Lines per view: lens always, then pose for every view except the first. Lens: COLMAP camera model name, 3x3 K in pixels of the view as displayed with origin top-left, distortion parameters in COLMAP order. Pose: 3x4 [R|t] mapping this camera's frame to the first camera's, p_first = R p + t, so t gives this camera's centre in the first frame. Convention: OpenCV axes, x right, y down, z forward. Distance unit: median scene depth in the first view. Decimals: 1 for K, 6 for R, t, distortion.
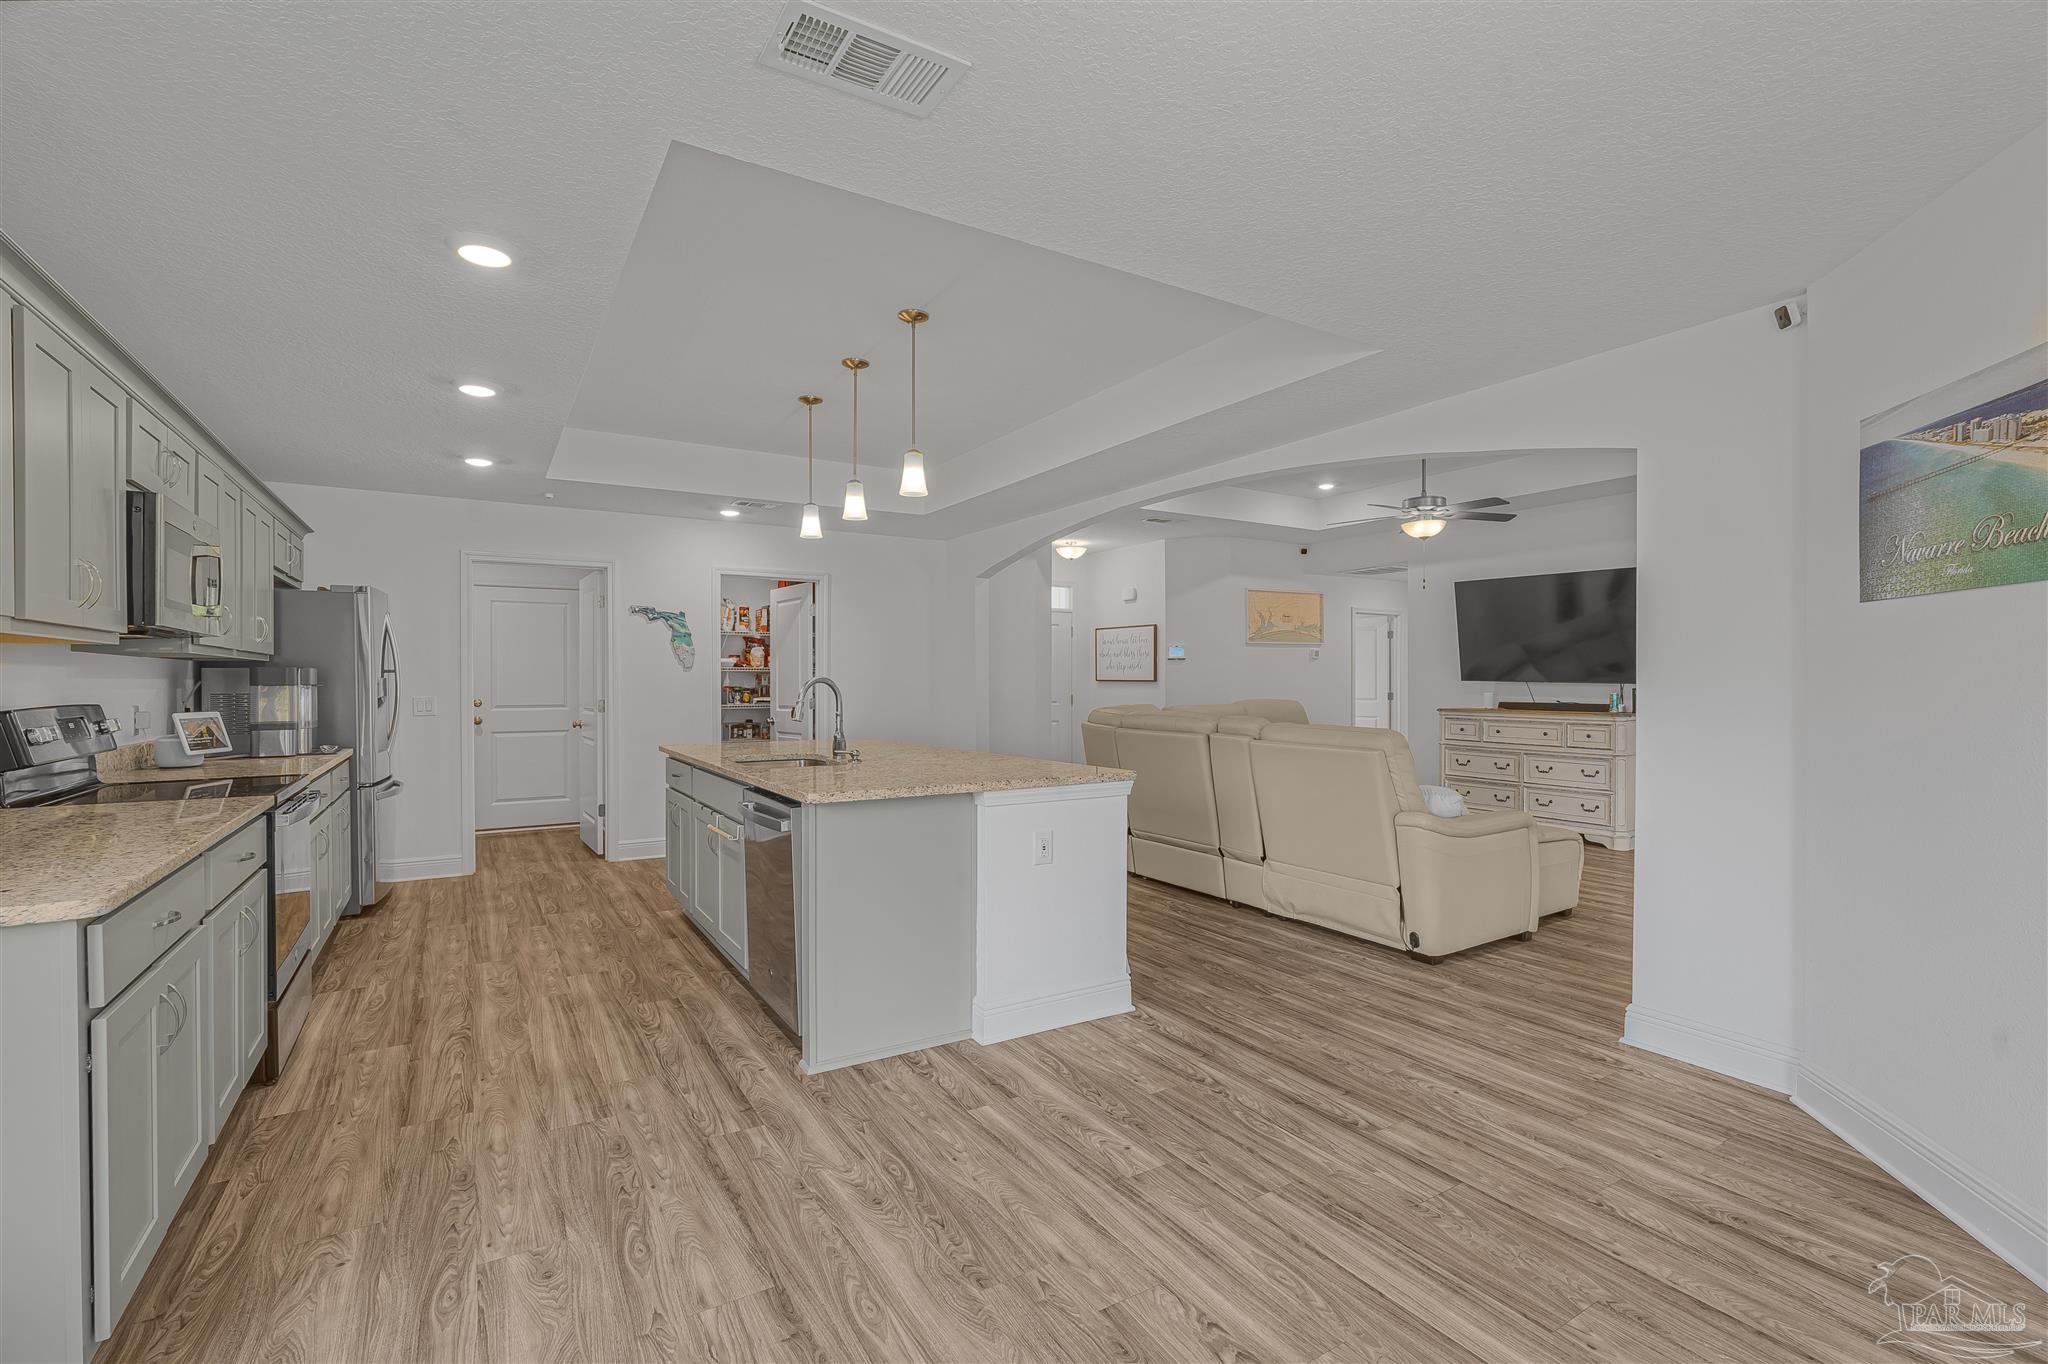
lens RADIAL K [[927.8, 0, 1018.9], [0, 927.8, 679.4], [0, 0, 1]] dist [-0.041486, 0.019950]
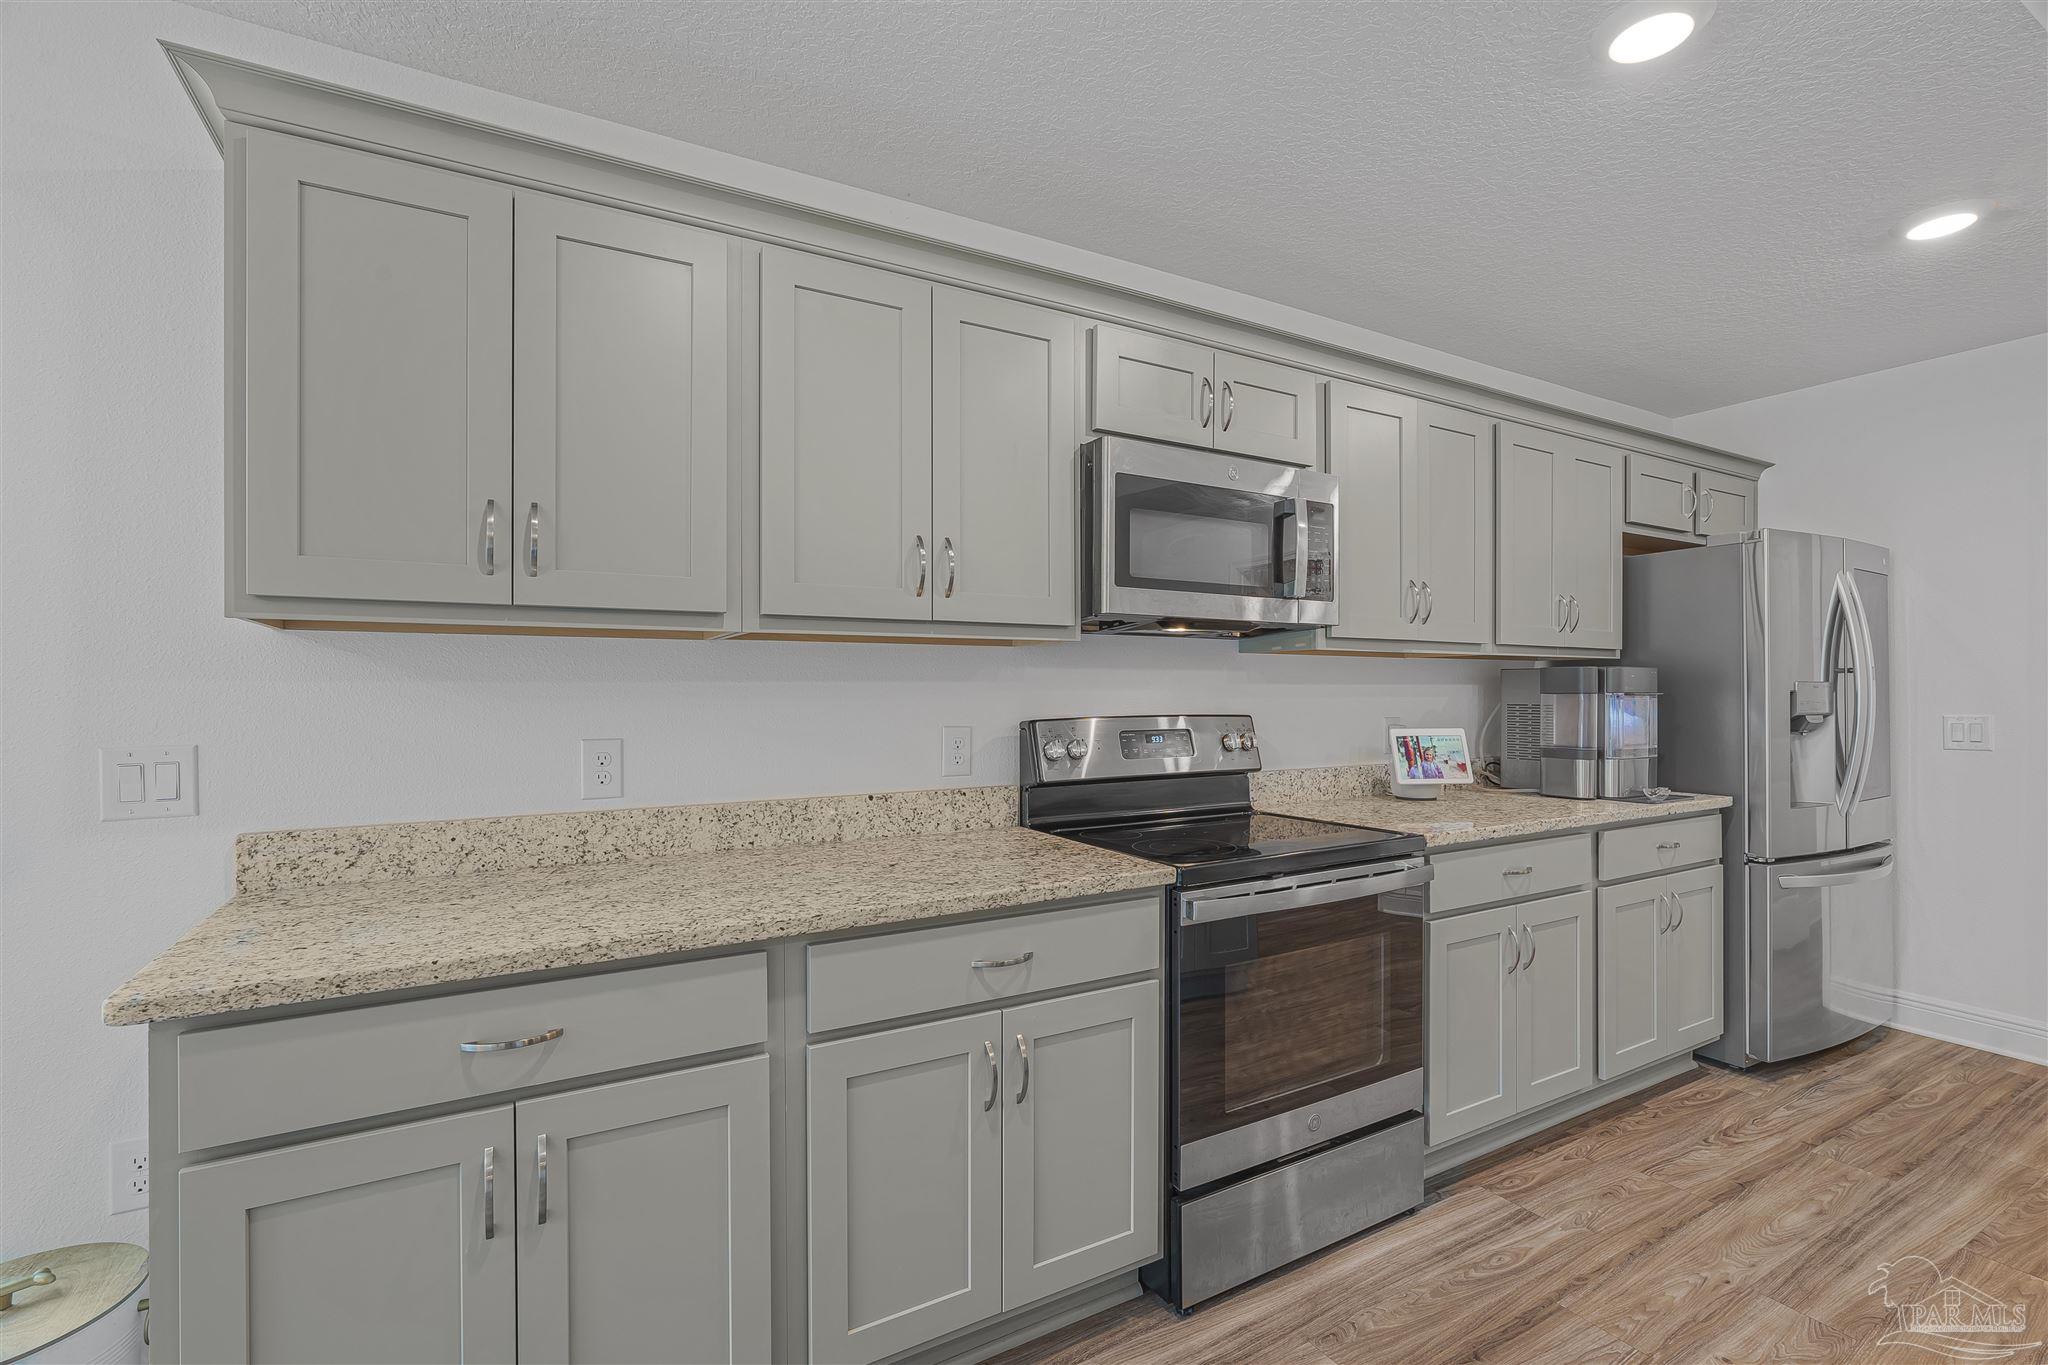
lens RADIAL K [[927.8, 0, 1018.9], [0, 927.8, 679.9], [0, 0, 1]] dist [-0.041486, 0.019950]
pose [[-0.025771, -0.009104, -0.999626, -0.074955], [0.002967, 0.999953, -0.009183, 0.000970], [0.999663, -0.003203, -0.025743, 0.397531]]
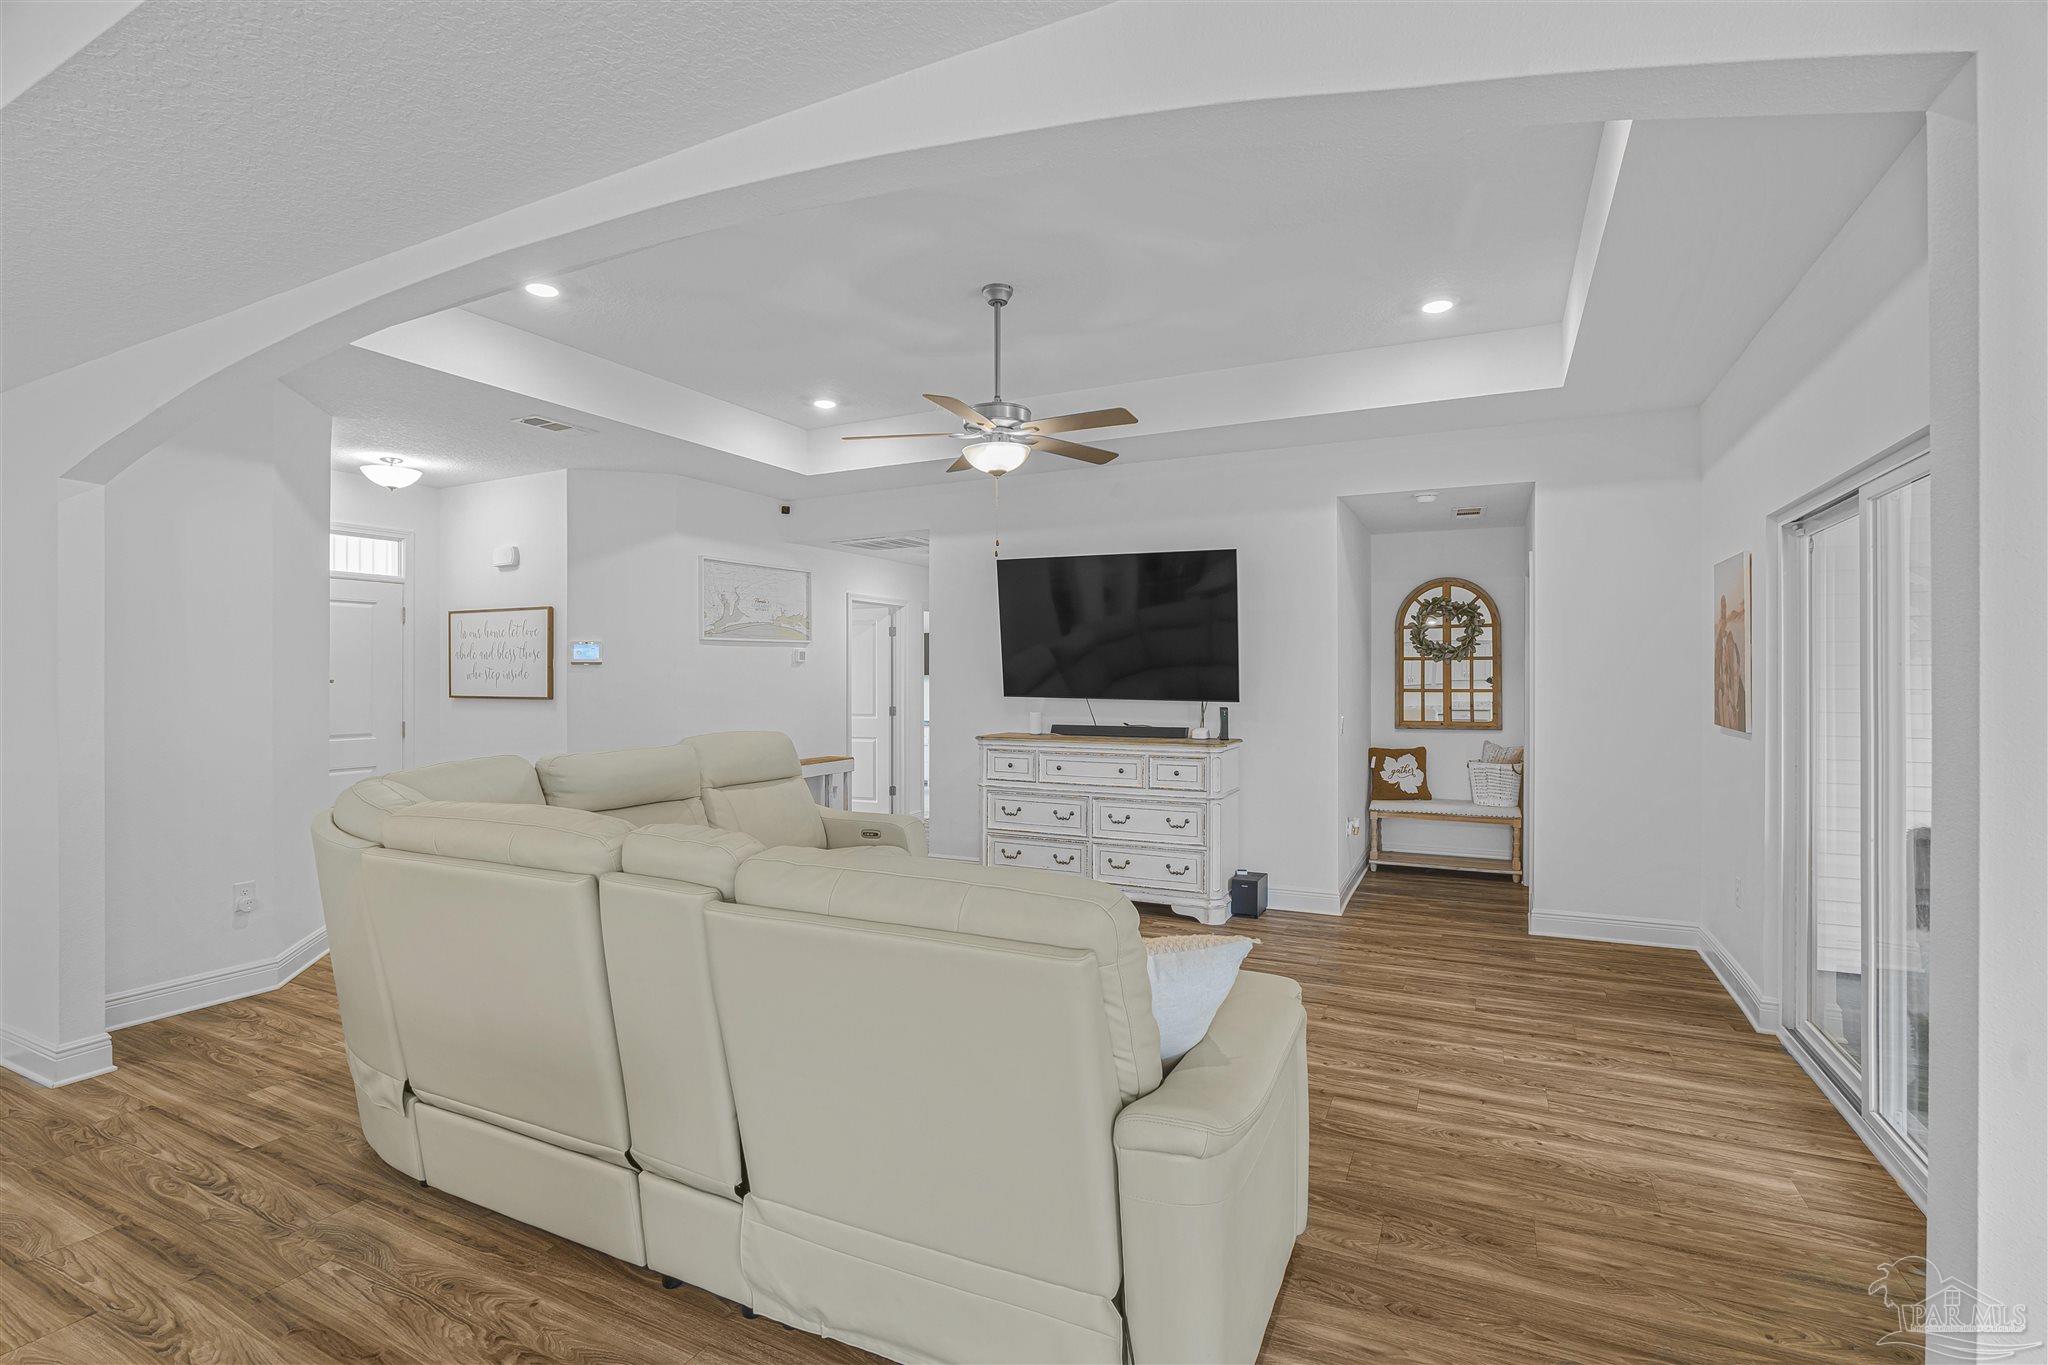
lens RADIAL K [[927.8, 0, 1018.9], [0, 927.8, 679.9], [0, 0, 1]] dist [-0.041486, 0.019950]
pose [[0.842798, -0.004570, 0.538211, 0.112531], [0.002468, 0.999986, 0.004626, -0.017567], [-0.538225, -0.002571, 0.842798, 0.440825]]
